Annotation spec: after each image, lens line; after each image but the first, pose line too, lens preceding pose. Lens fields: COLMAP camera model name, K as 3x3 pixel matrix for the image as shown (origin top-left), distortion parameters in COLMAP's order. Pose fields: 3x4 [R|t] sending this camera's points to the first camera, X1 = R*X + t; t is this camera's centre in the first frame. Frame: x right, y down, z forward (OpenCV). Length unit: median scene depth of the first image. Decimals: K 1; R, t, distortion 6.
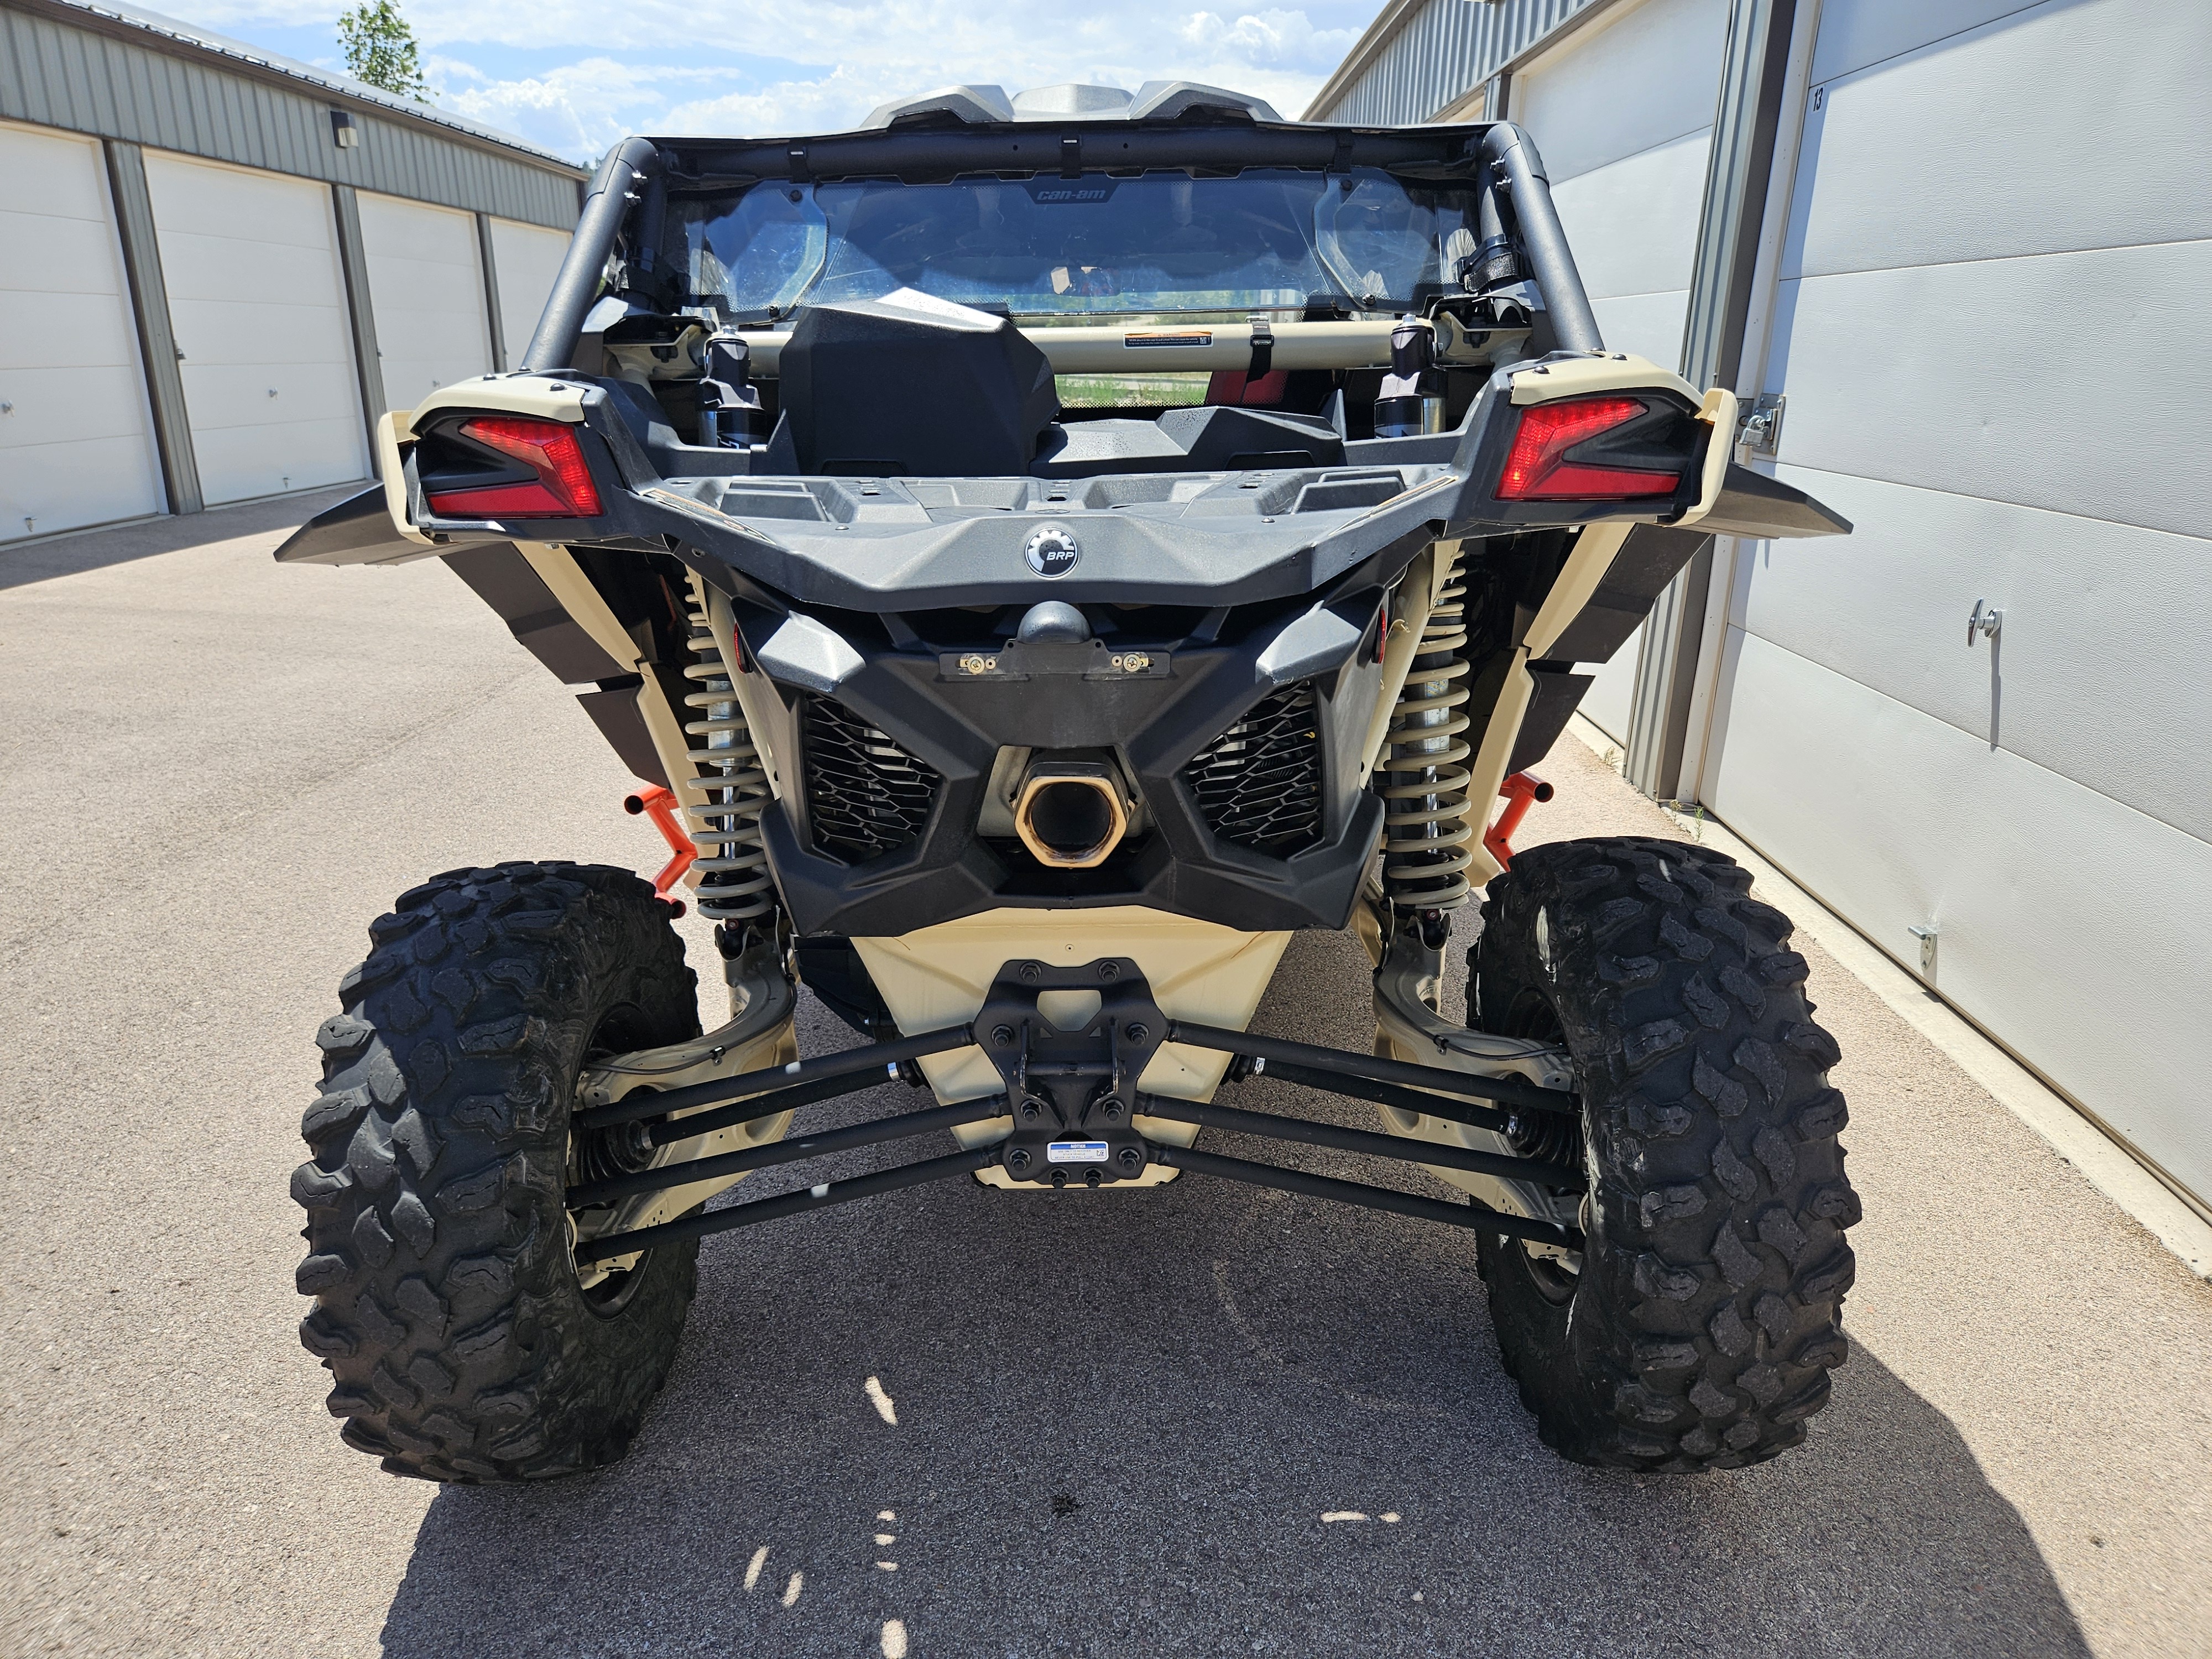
lens RADIAL K [[1492.6, 0, 1106.0], [0, 1492.6, 829.5], [0, 0, 1]] dist [0.079014, -0.102428]
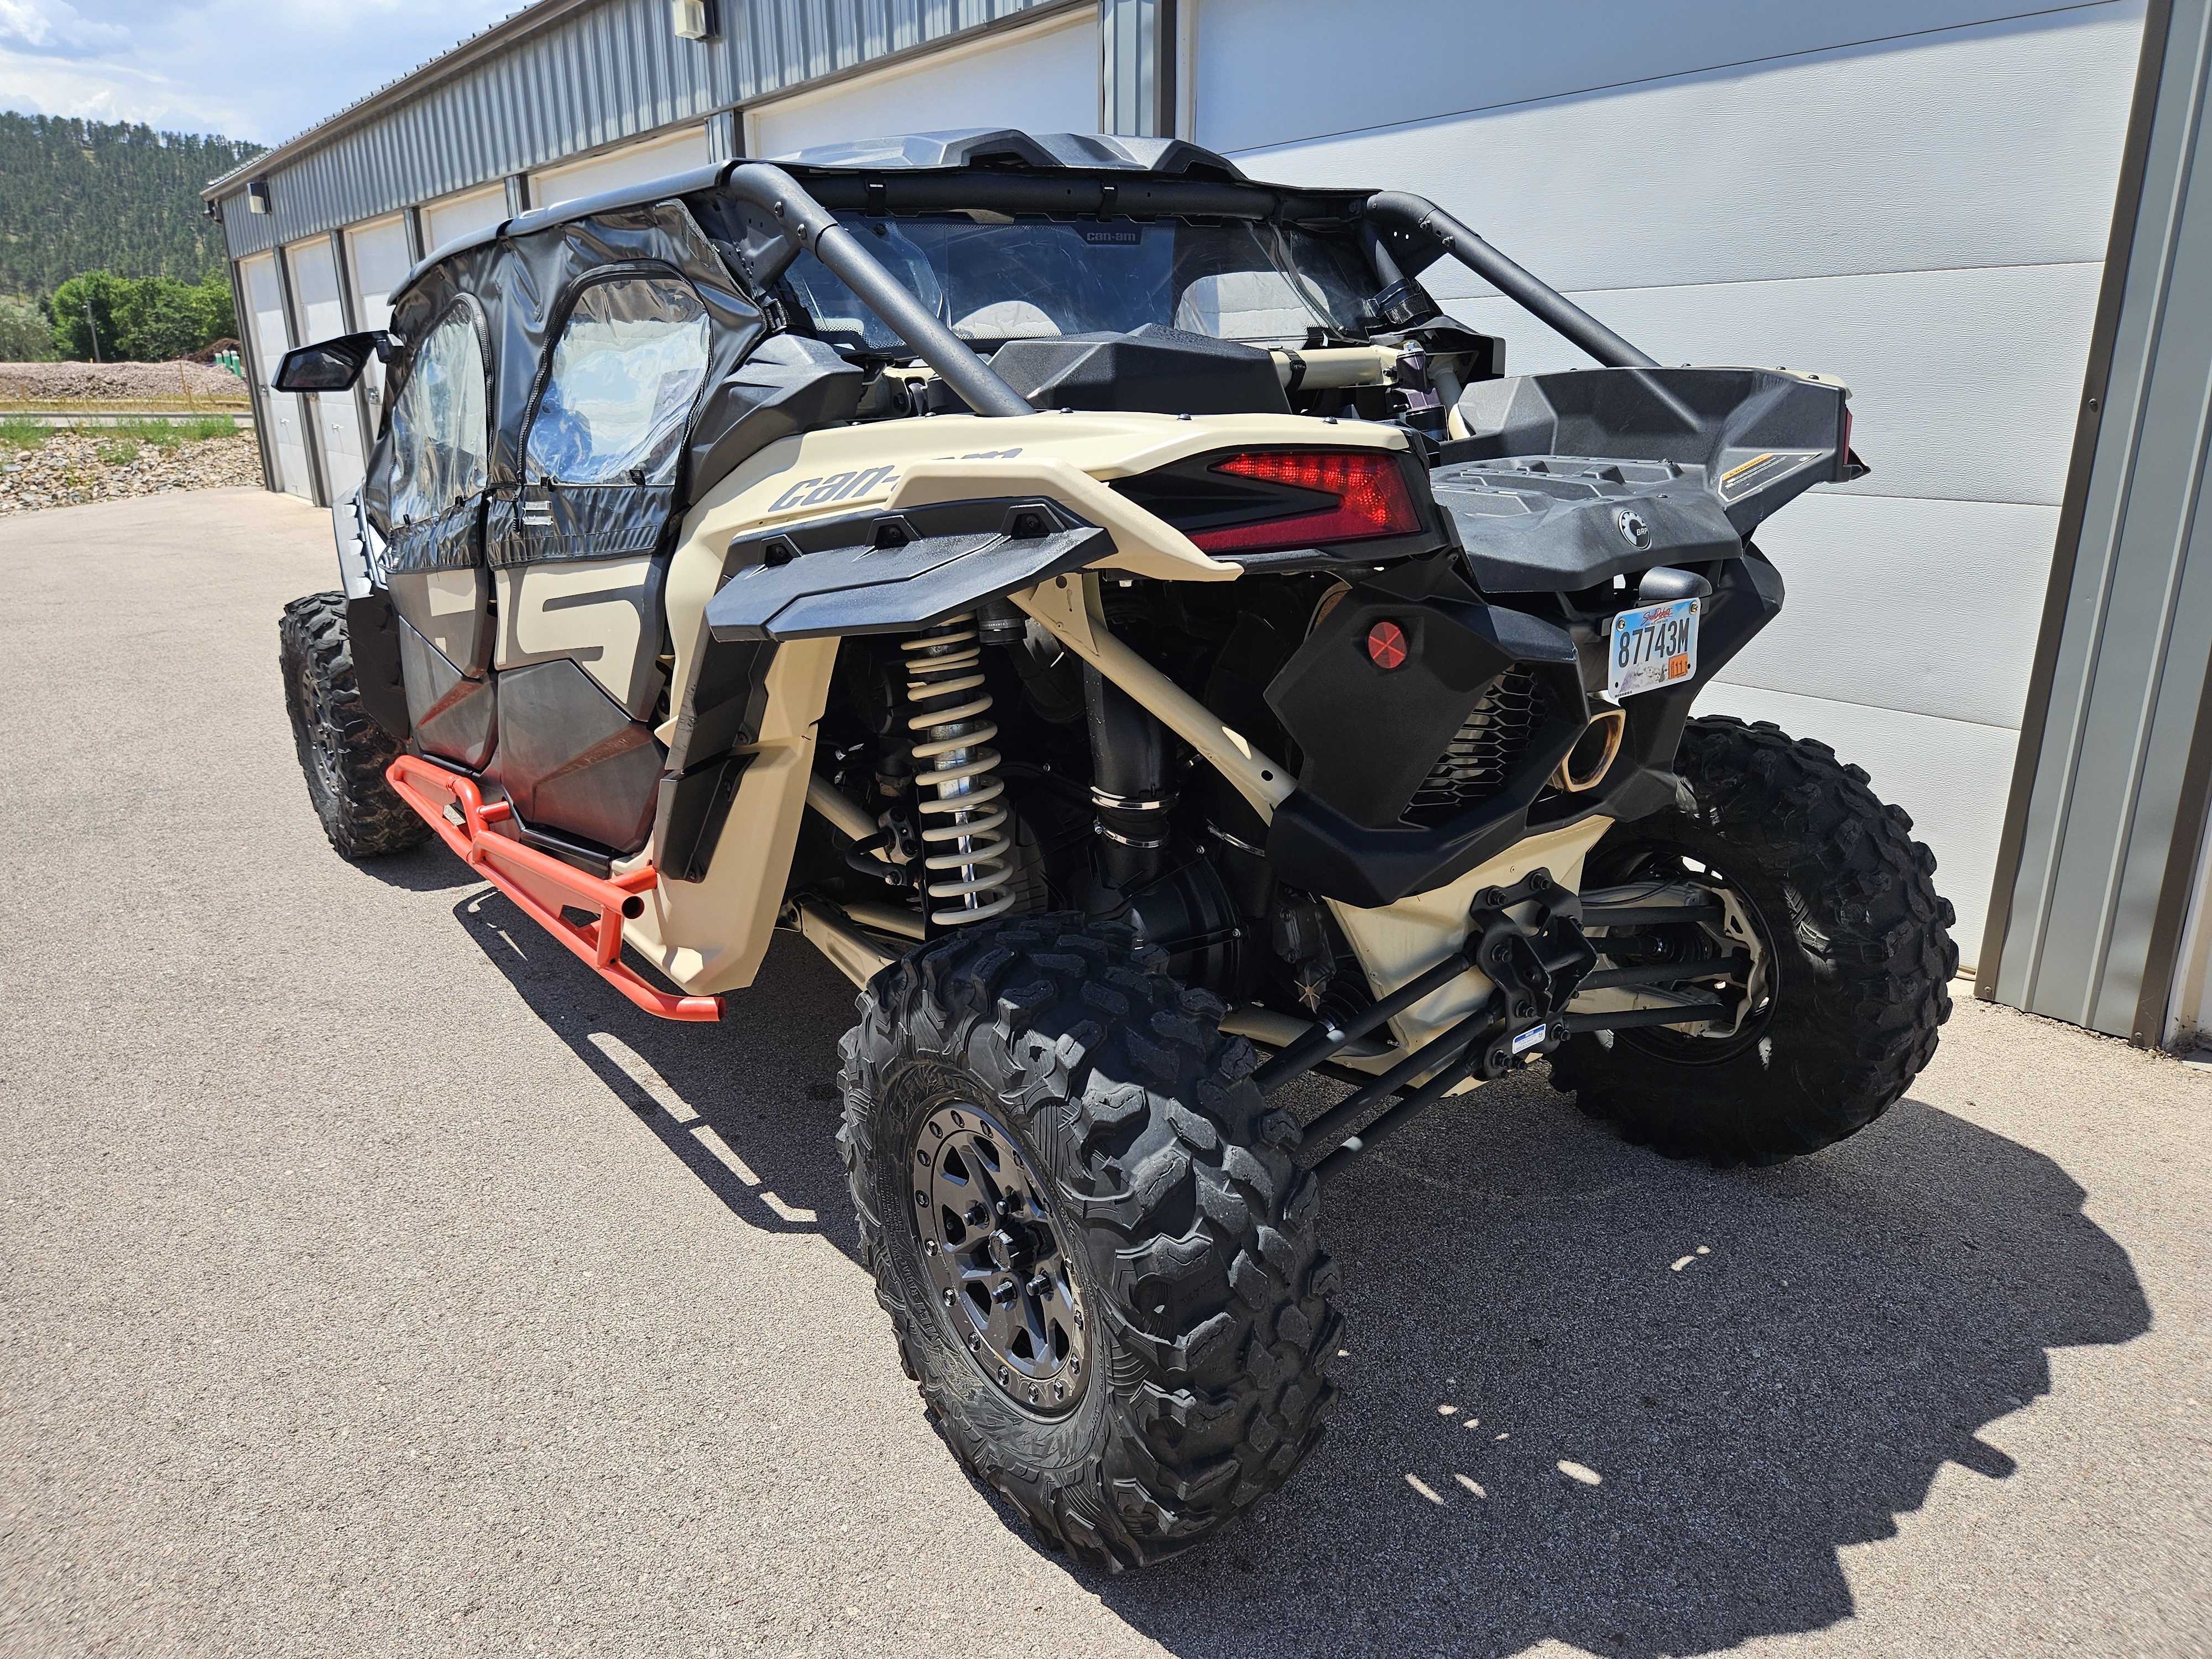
lens RADIAL K [[1492.6, 0, 1106.0], [0, 1492.6, 829.5], [0, 0, 1]] dist [0.079014, -0.102428]
pose [[0.793836, -0.194033, 0.576347, -0.959219], [0.205127, 0.977626, 0.046595, -0.074916], [-0.572492, 0.081235, 0.815876, 0.205945]]
